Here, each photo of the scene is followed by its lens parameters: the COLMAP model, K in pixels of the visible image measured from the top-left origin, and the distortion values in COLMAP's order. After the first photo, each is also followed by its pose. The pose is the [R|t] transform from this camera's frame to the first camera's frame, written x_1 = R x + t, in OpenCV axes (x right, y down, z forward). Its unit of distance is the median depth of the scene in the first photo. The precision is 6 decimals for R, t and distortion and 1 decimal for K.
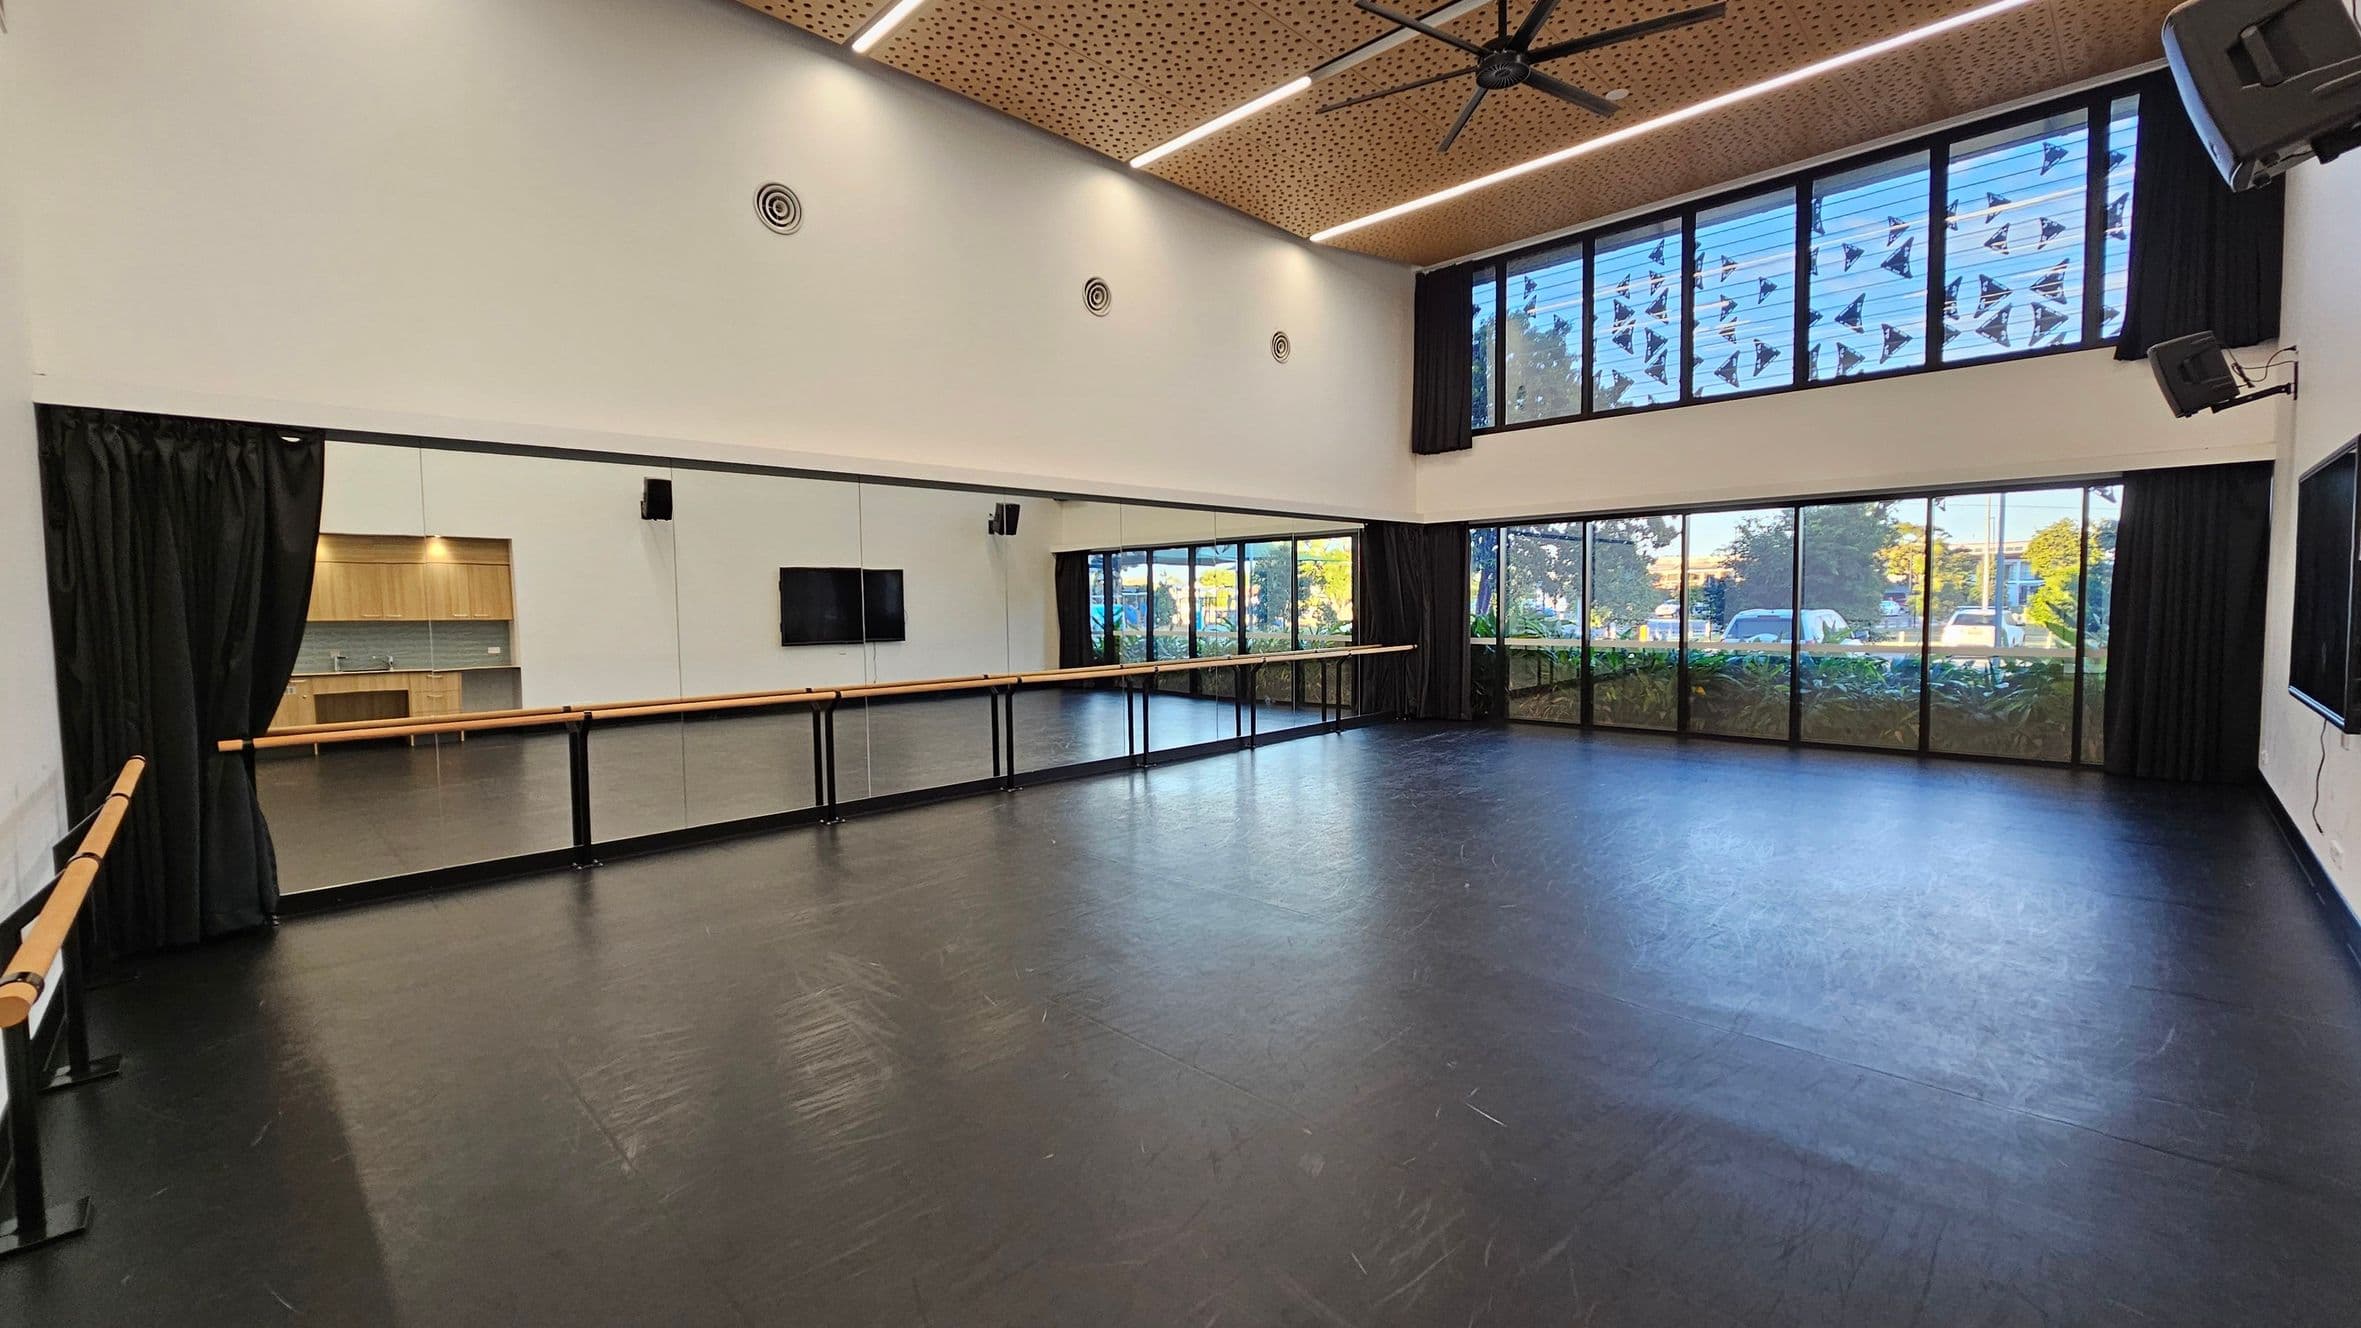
lens RADIAL K [[966.2, 0, 1176.2], [0, 966.2, 654.8], [0, 0, 1]] dist [-0.001108, -0.000172]
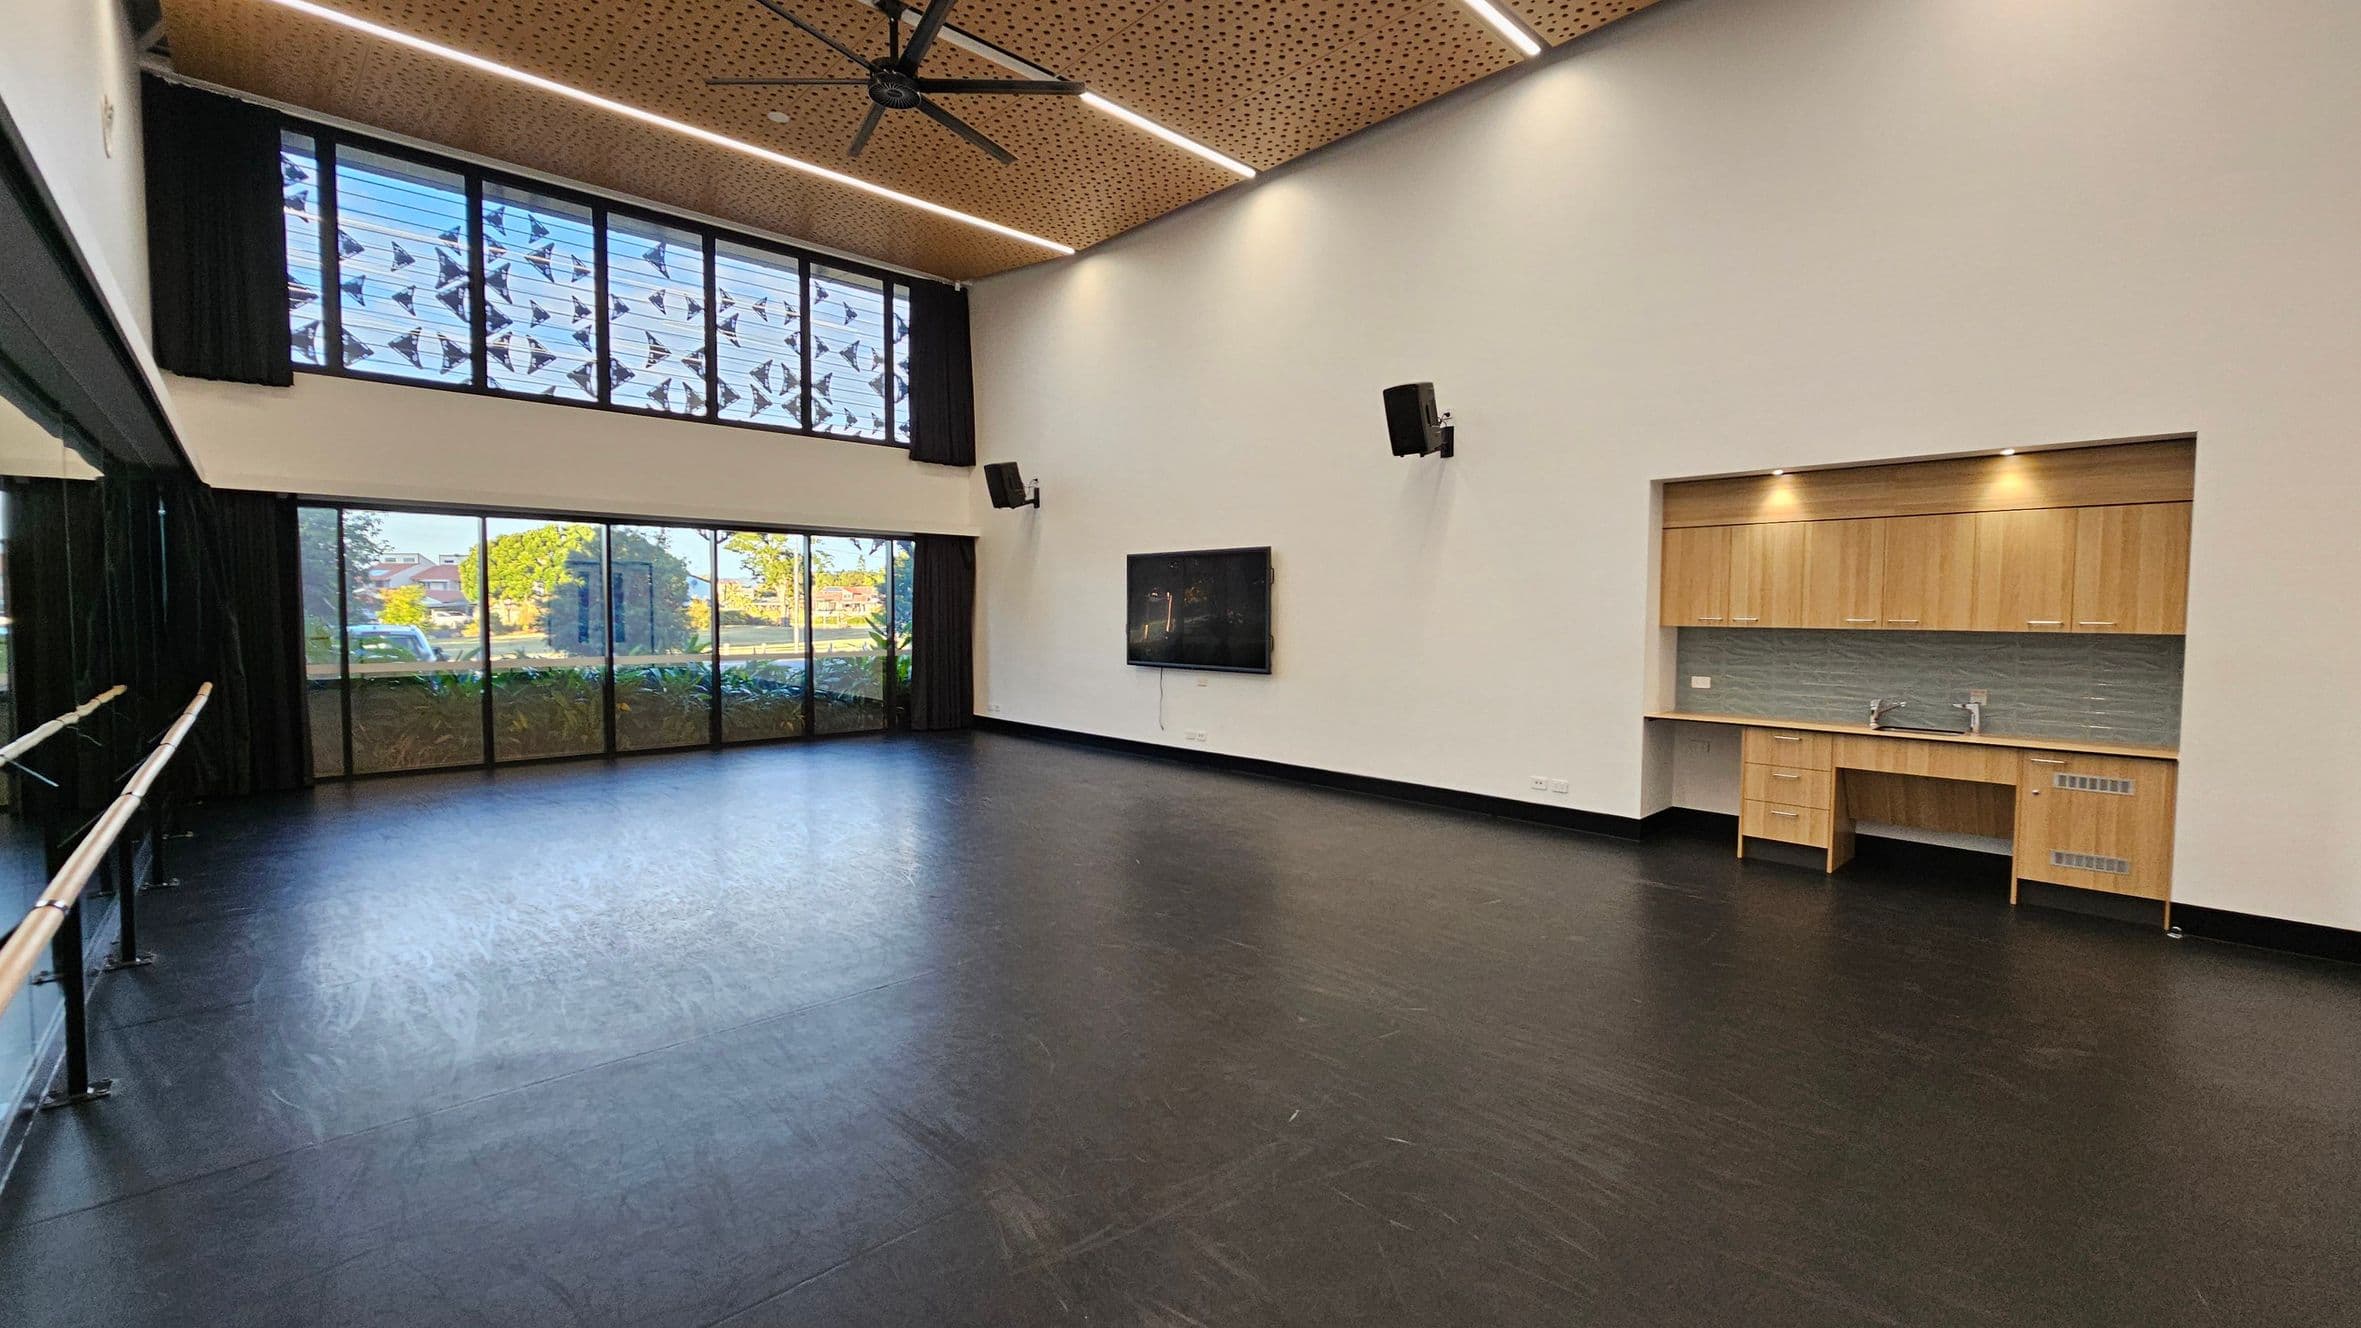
lens RADIAL K [[966.2, 0, 1176.2], [0, 966.2, 654.8], [0, 0, 1]] dist [-0.001108, -0.000172]
pose [[0.040501, -0.031916, 0.998670, -0.612724], [0.047220, 0.998434, 0.029993, -0.027651], [-0.998063, 0.045943, 0.041945, 0.611252]]
